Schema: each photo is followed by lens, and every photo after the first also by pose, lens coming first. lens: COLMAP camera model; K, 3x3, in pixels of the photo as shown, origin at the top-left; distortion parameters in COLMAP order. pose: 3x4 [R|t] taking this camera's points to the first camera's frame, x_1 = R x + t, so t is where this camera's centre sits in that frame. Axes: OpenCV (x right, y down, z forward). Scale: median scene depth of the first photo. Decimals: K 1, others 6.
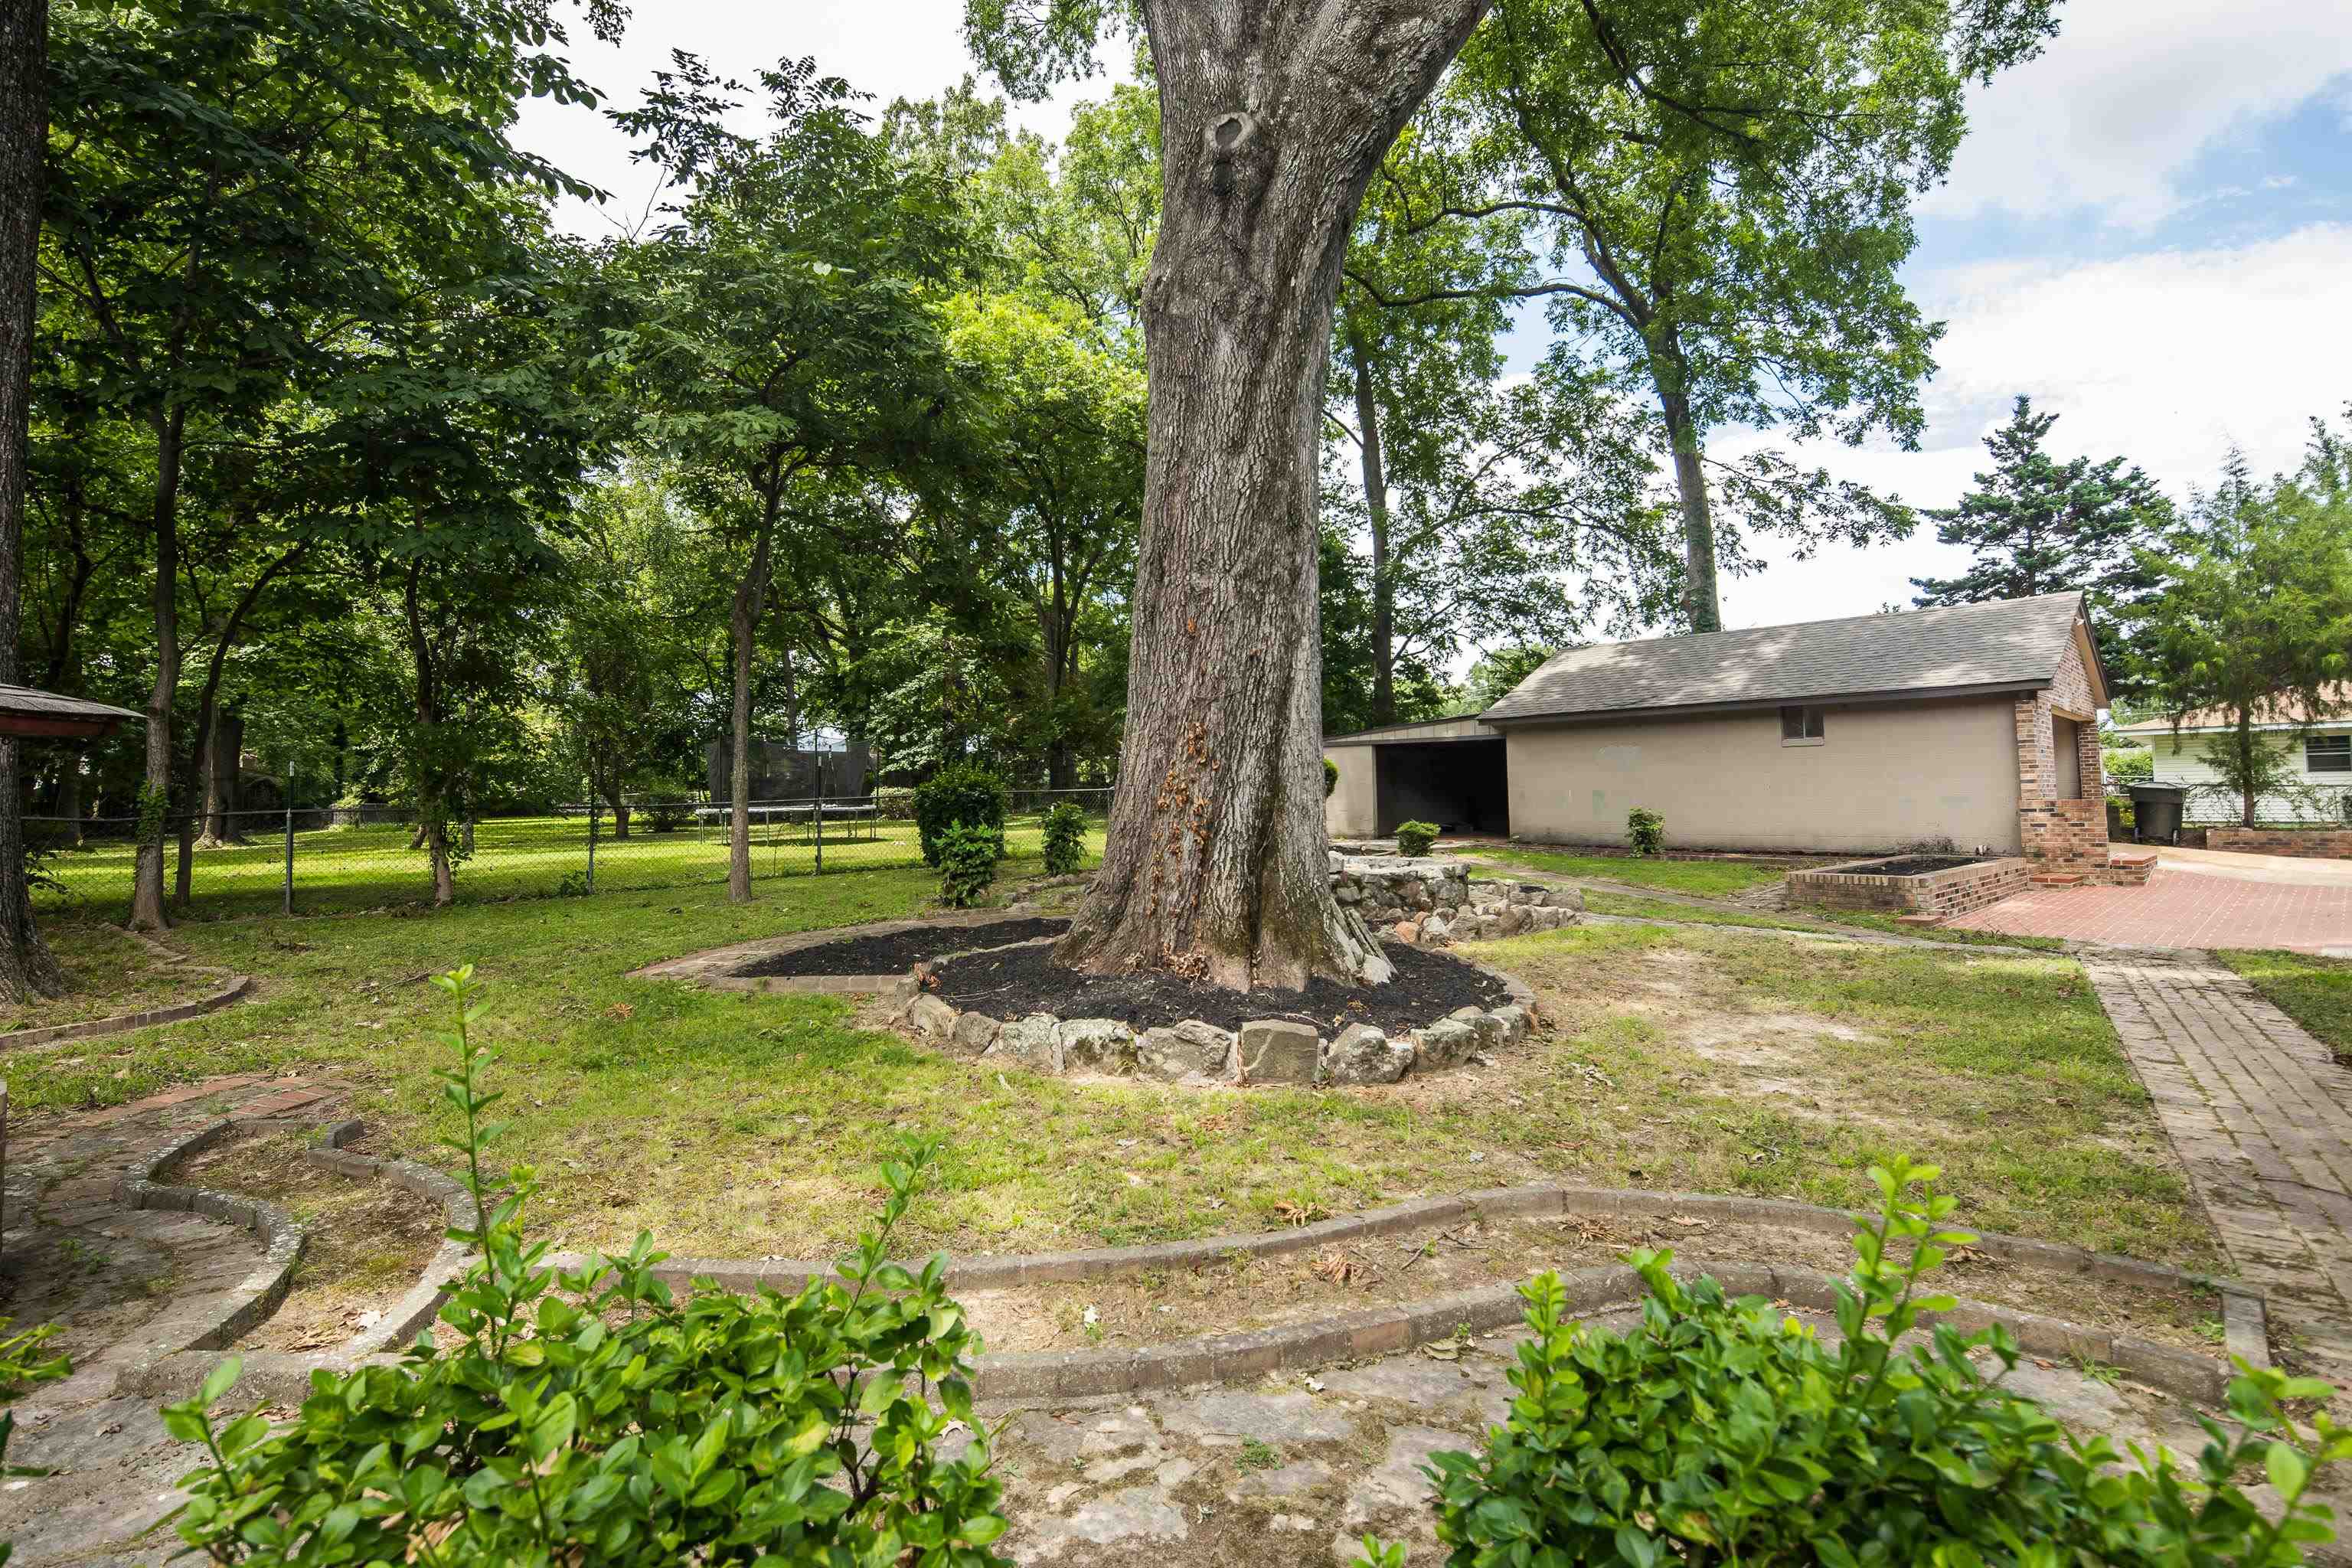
lens RADIAL K [[1121.1, 0, 1178.7], [0, 1121.1, 725.2], [0, 0, 1]] dist [0.003535, -0.000302]
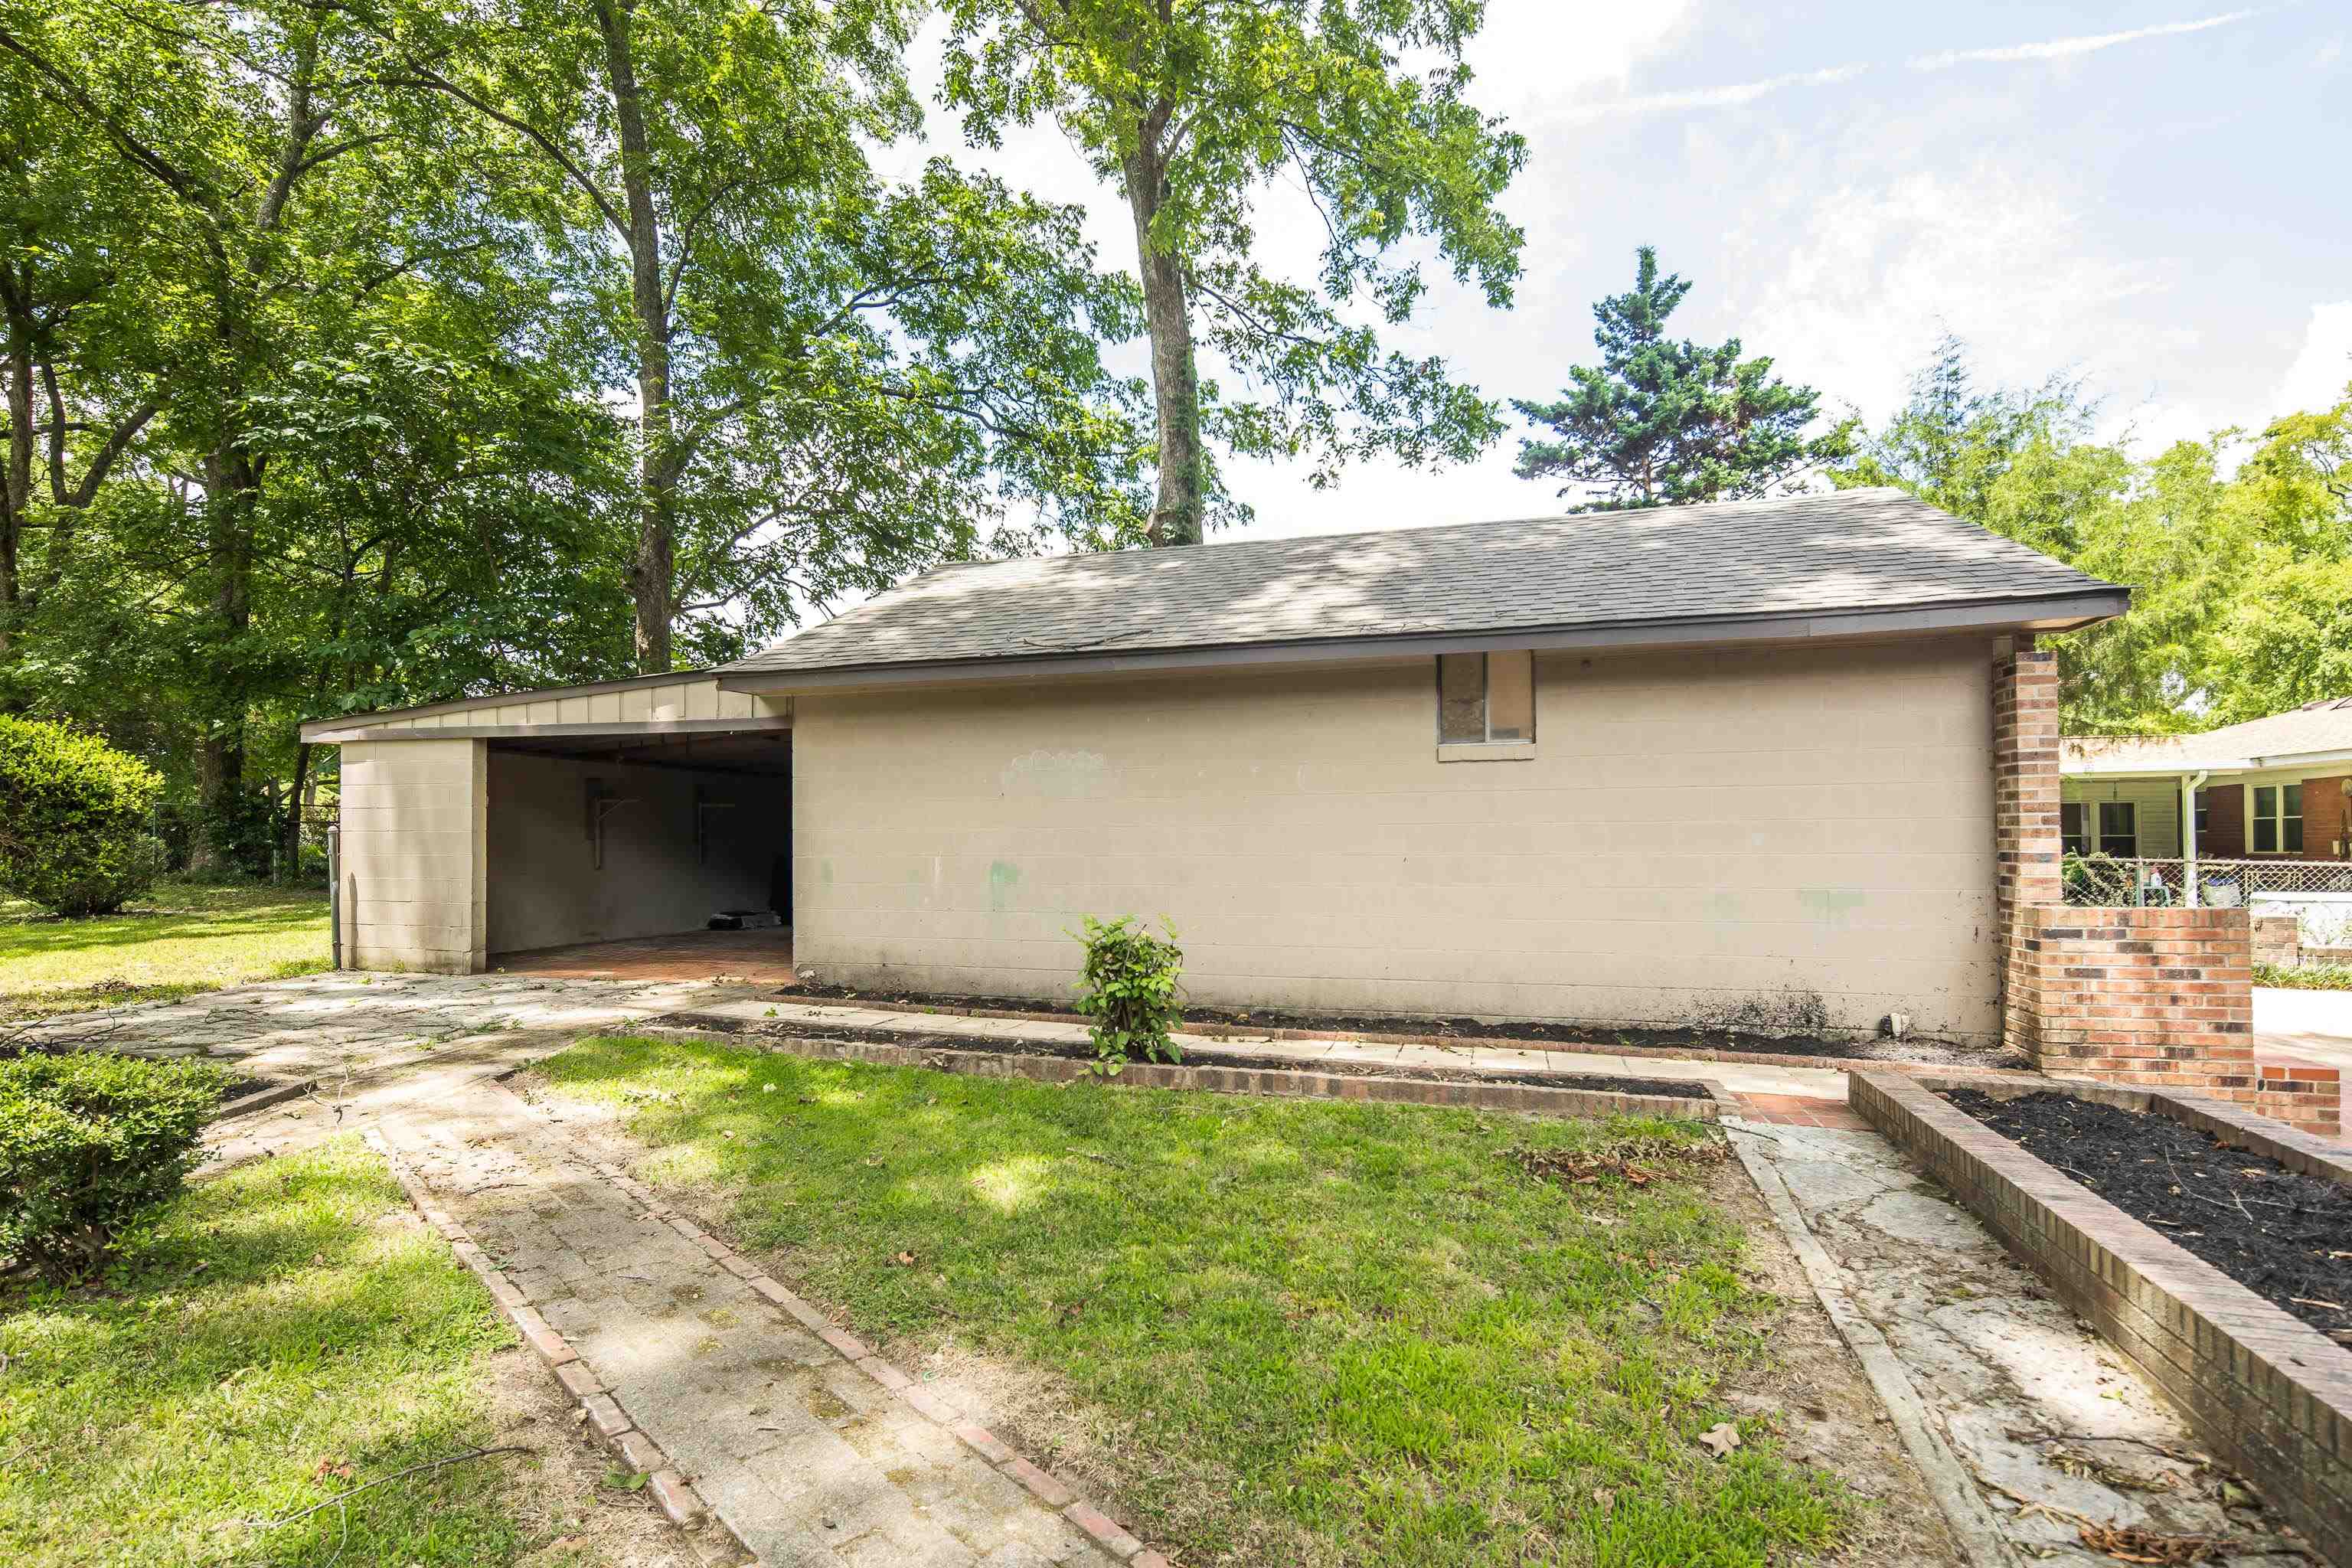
lens RADIAL K [[1146.1, 0, 1176.0], [0, 1146.1, 784.0], [0, 0, 1]] dist [0.000434, -0.000400]
pose [[0.872294, 0.033214, 0.487853, 0.197586], [-0.039934, 0.999197, 0.003375, 0.023289], [-0.487349, -0.022426, 0.872919, 0.534891]]
